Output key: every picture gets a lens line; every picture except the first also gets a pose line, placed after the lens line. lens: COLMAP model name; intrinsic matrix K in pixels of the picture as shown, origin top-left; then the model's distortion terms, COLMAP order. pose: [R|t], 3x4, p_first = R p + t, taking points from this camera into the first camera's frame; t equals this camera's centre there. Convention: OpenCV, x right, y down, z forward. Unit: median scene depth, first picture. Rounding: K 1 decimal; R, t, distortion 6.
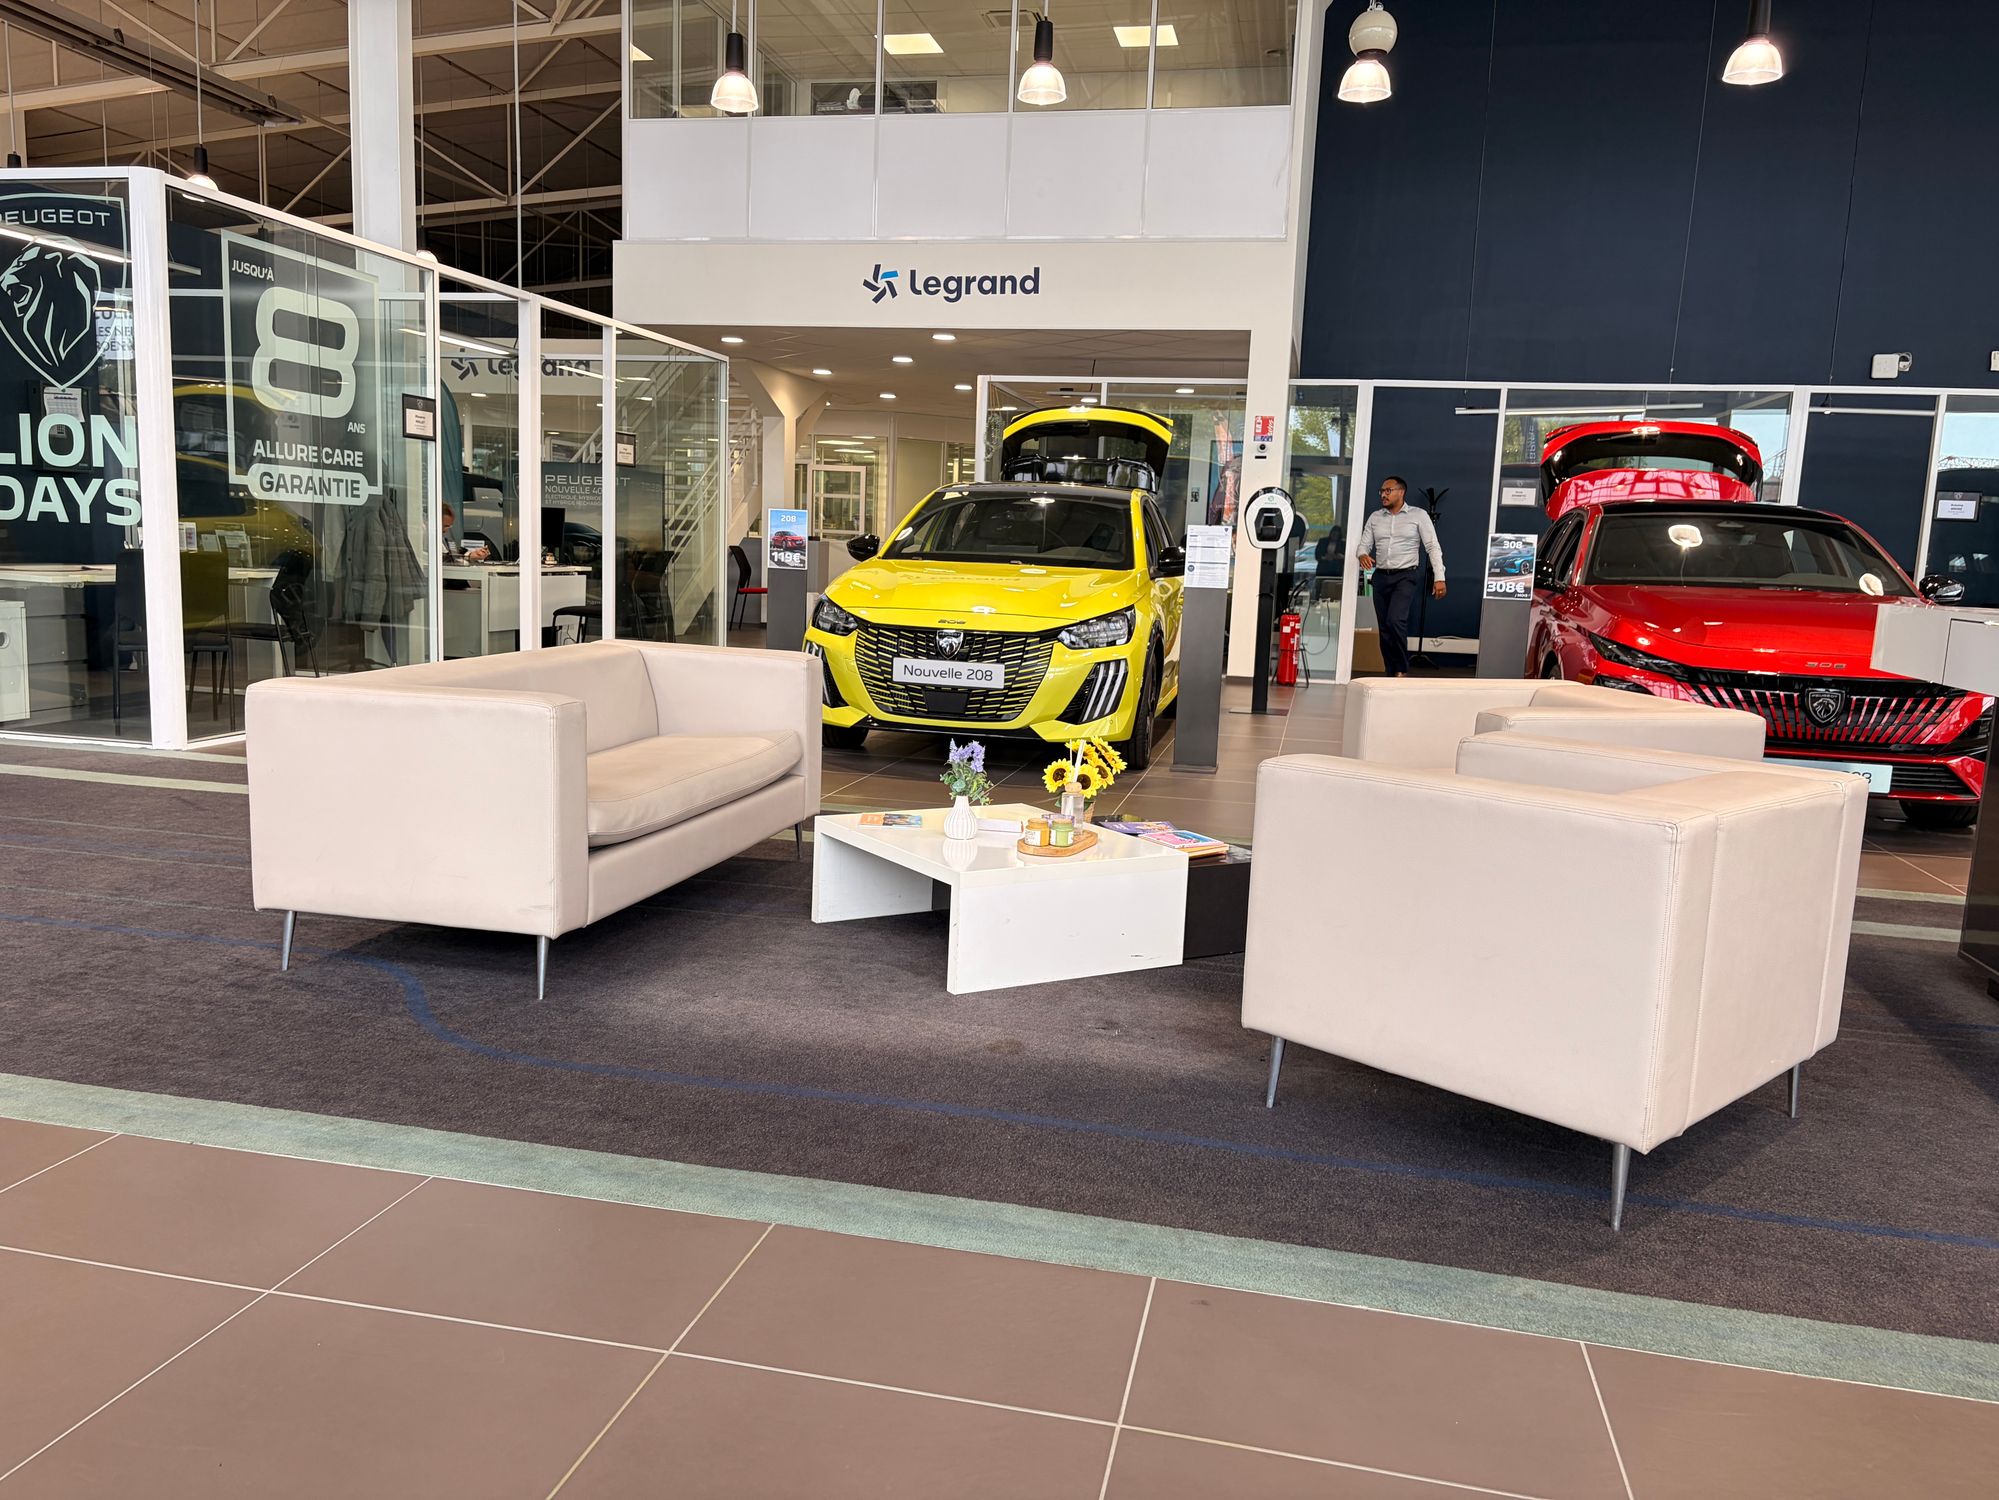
lens RADIAL K [[1525.4, 0, 999.5], [0, 1525.4, 750.0], [0, 0, 1]] dist [0.049015, -0.002316]
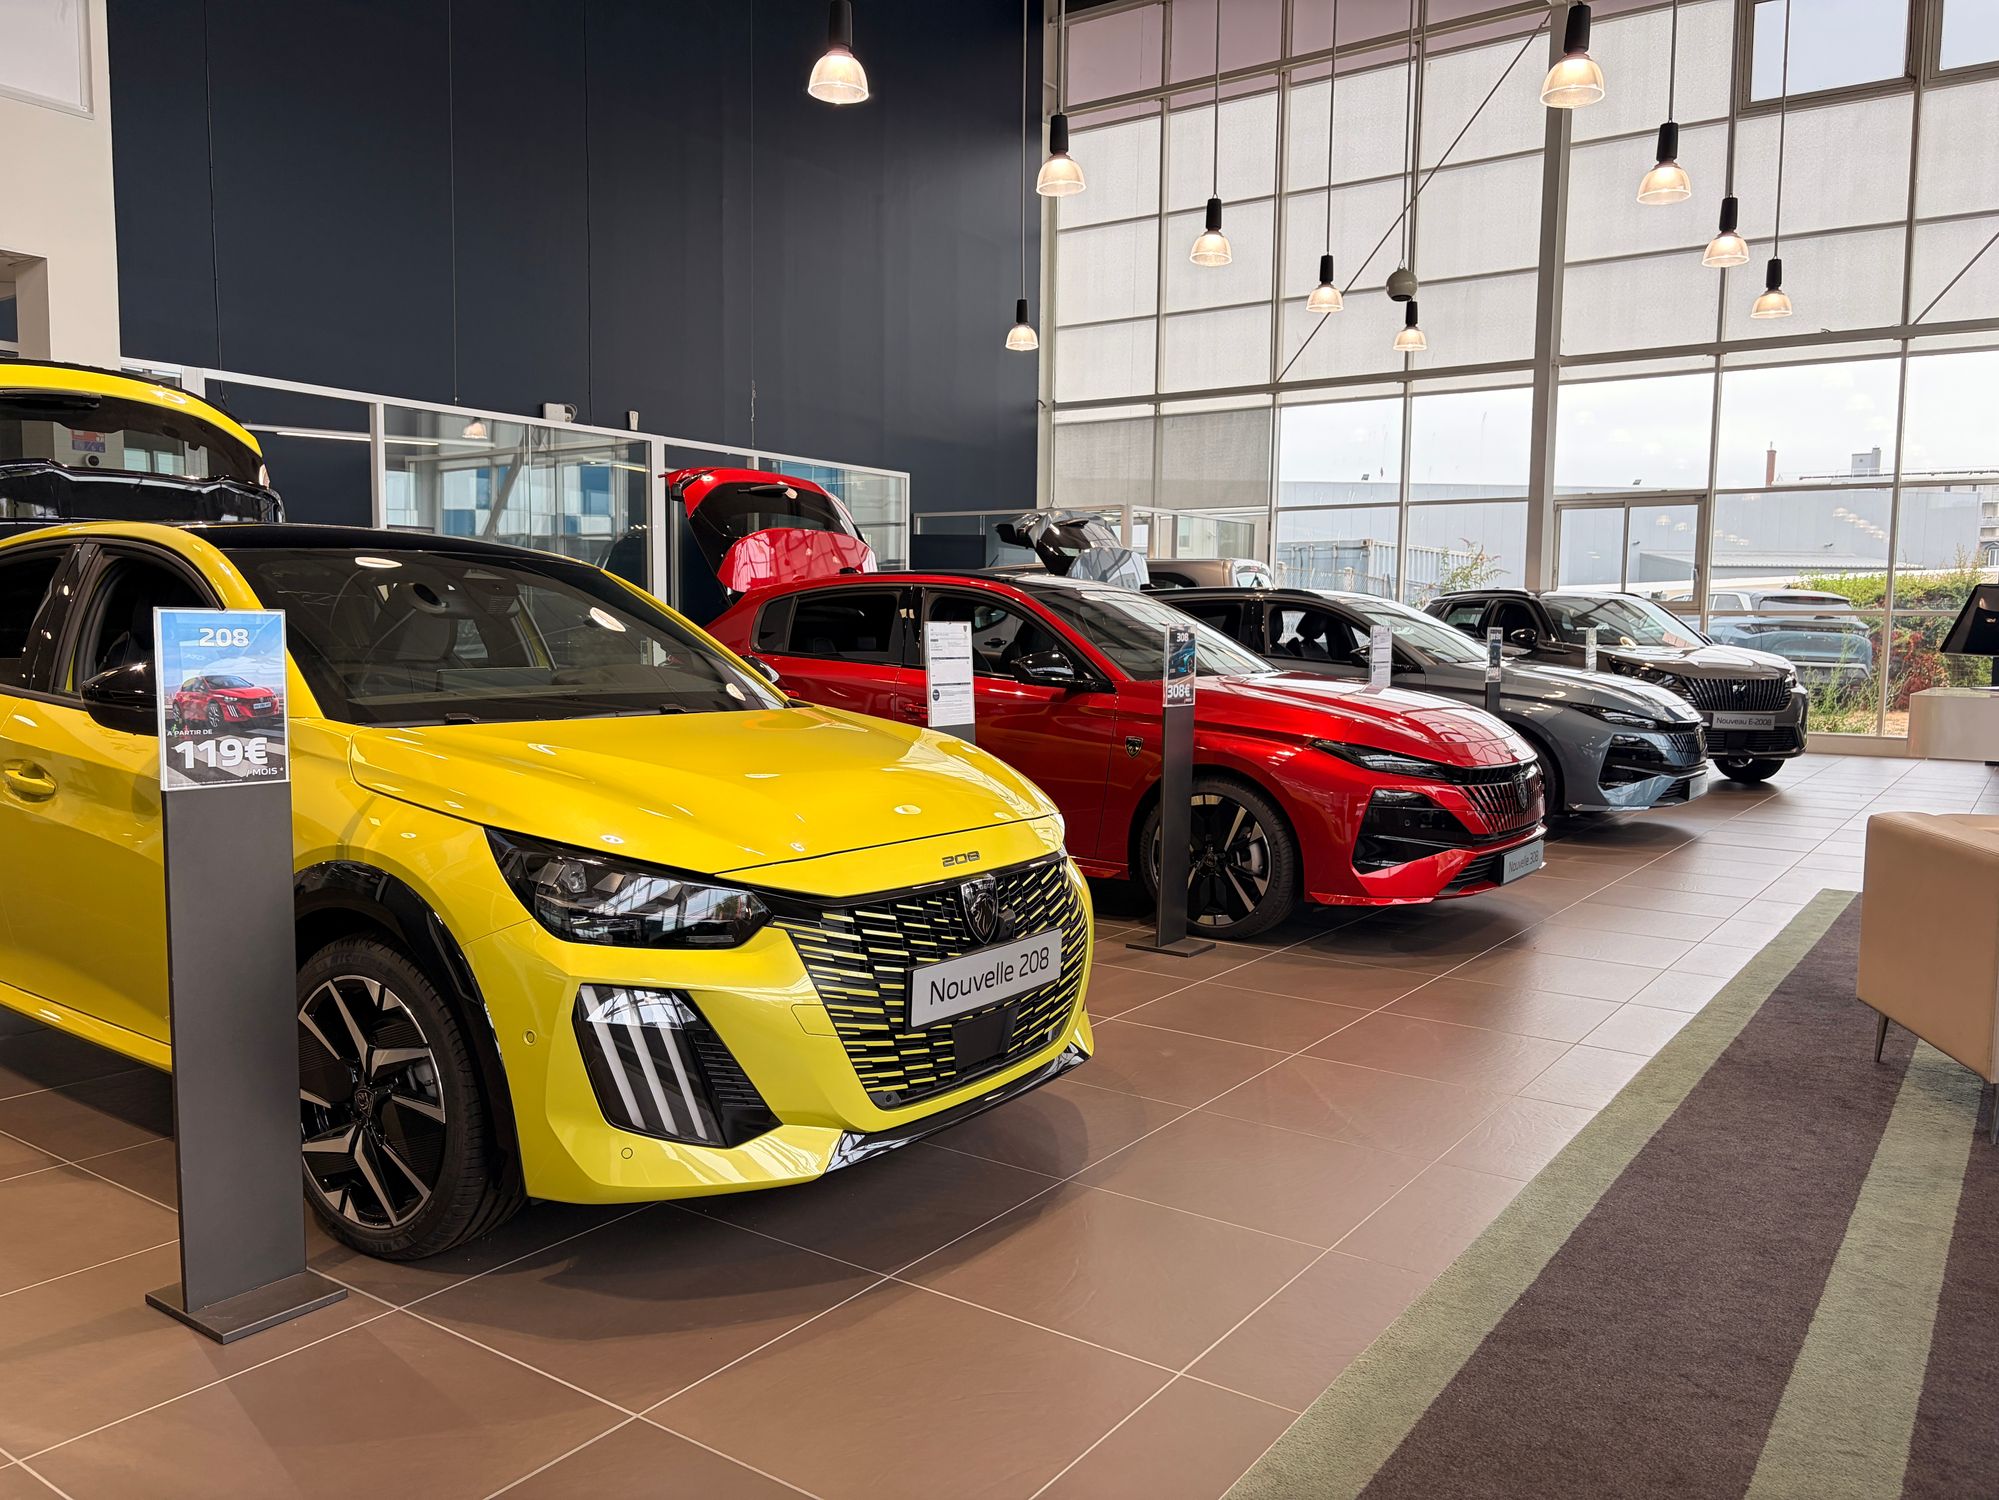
lens RADIAL K [[1497.1, 0, 999.5], [0, 1497.1, 750.0], [0, 0, 1]] dist [0.028347, -0.001273]
pose [[0.387748, -0.115402, 0.914513, -0.419103], [0.132742, 0.988781, 0.068492, -0.143152], [-0.912157, 0.094837, 0.398716, 0.810796]]
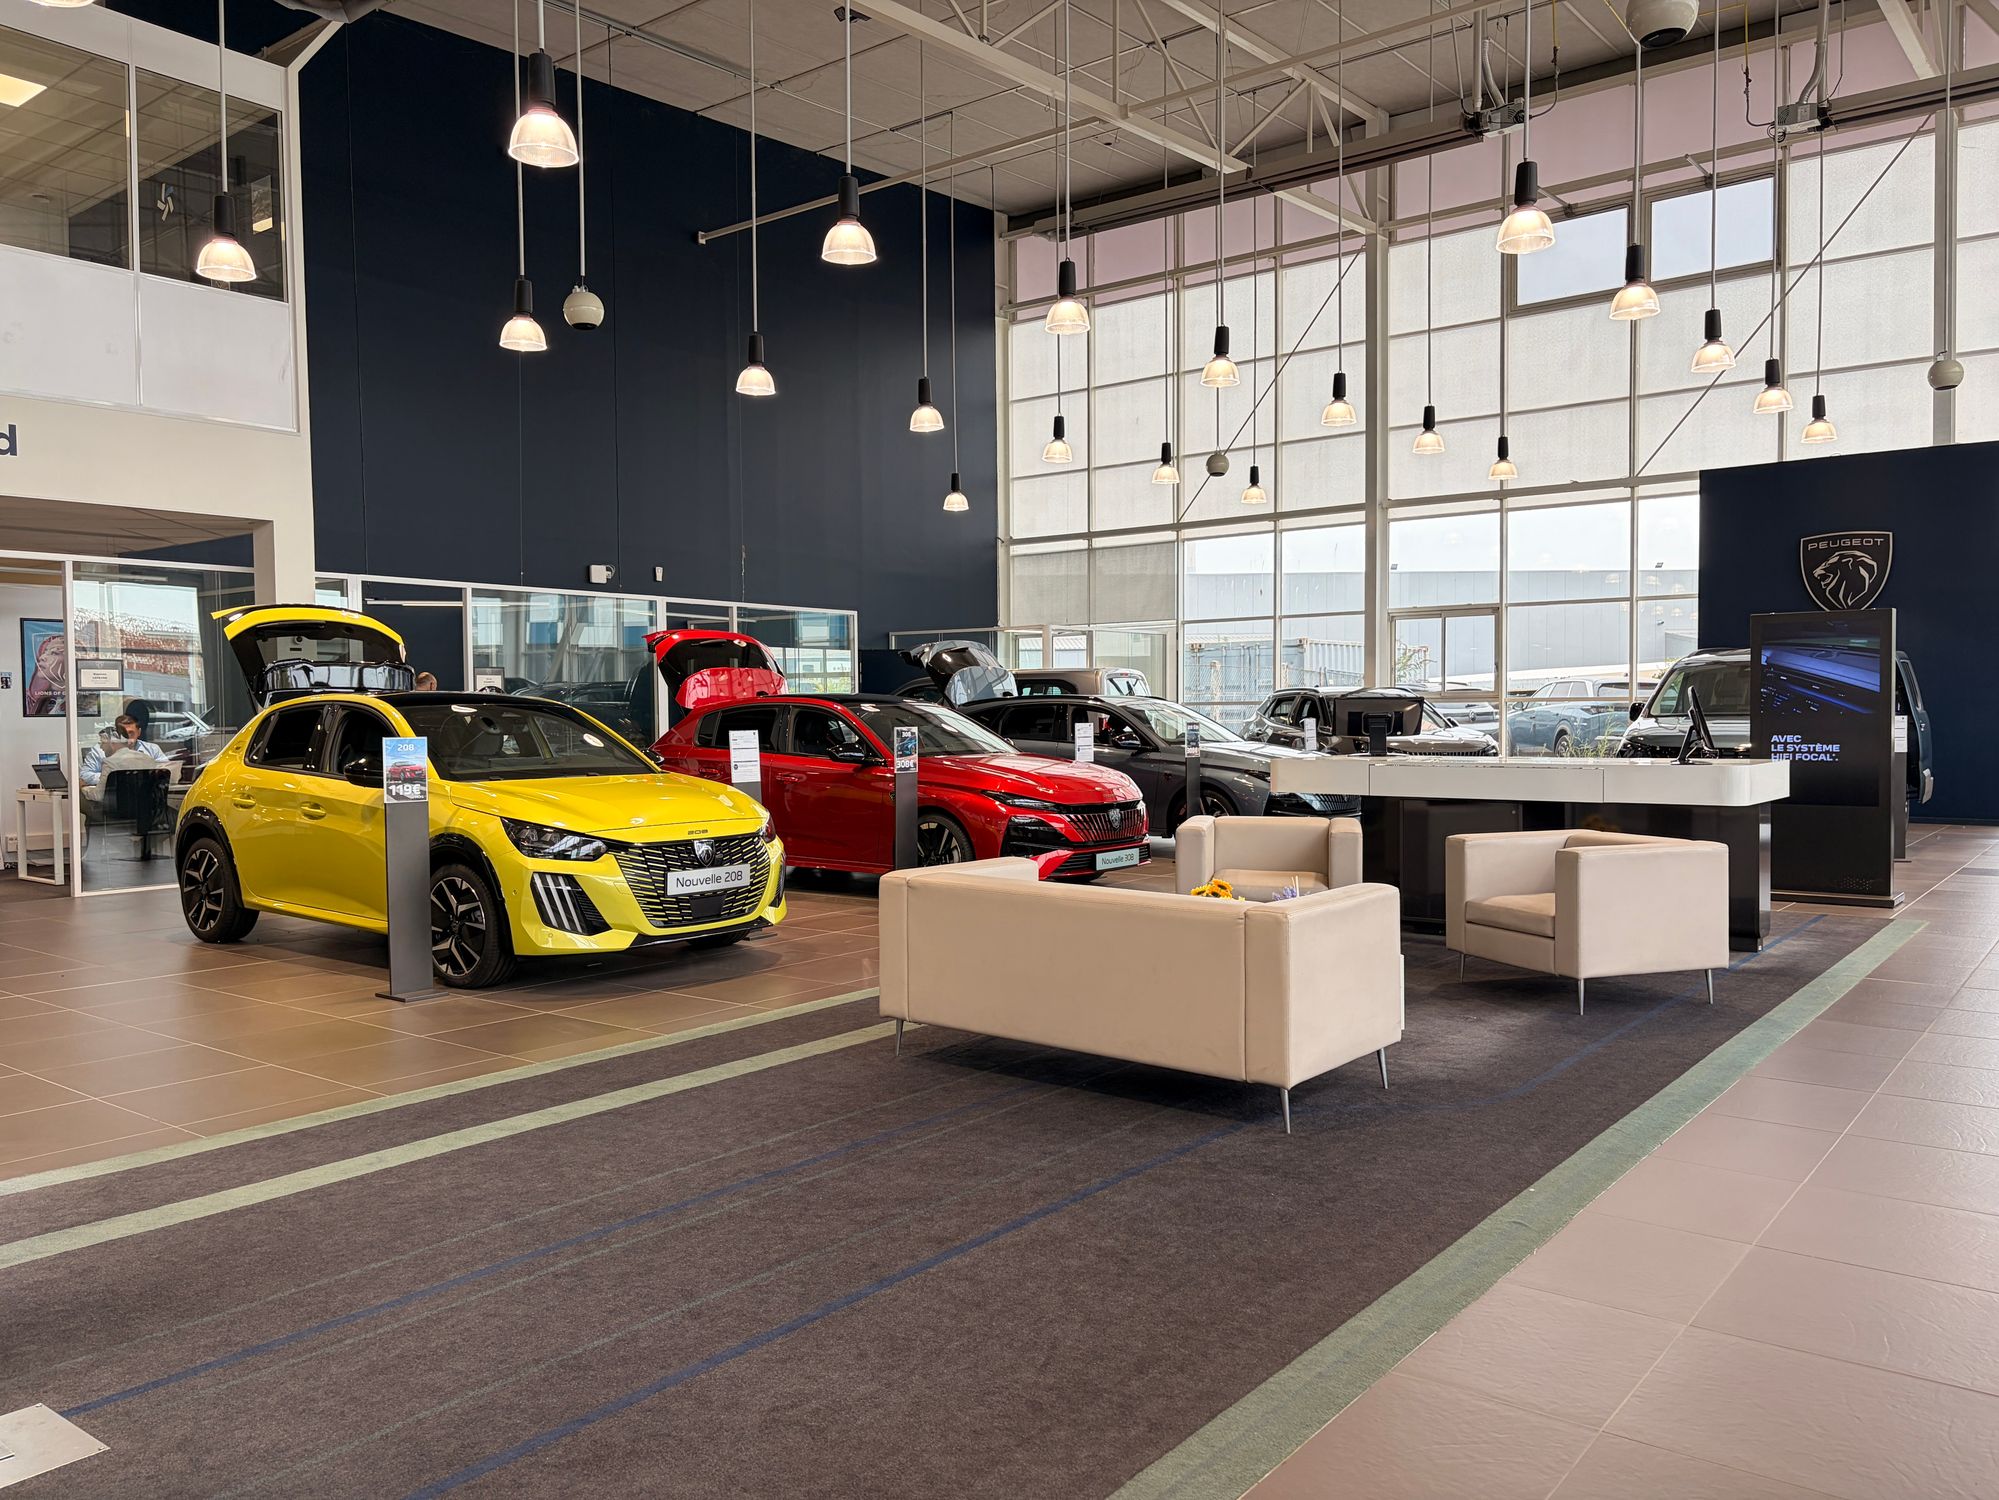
lens RADIAL K [[1508.7, 0, 1006.7], [0, 1508.7, 747.2], [0, 0, 1]] dist [0.073157, -0.079507]
pose [[0.435938, -0.068014, 0.897403, -0.886762], [0.152416, 0.988316, 0.000864, -0.110533], [-0.886977, 0.136402, 0.441211, 0.326623]]
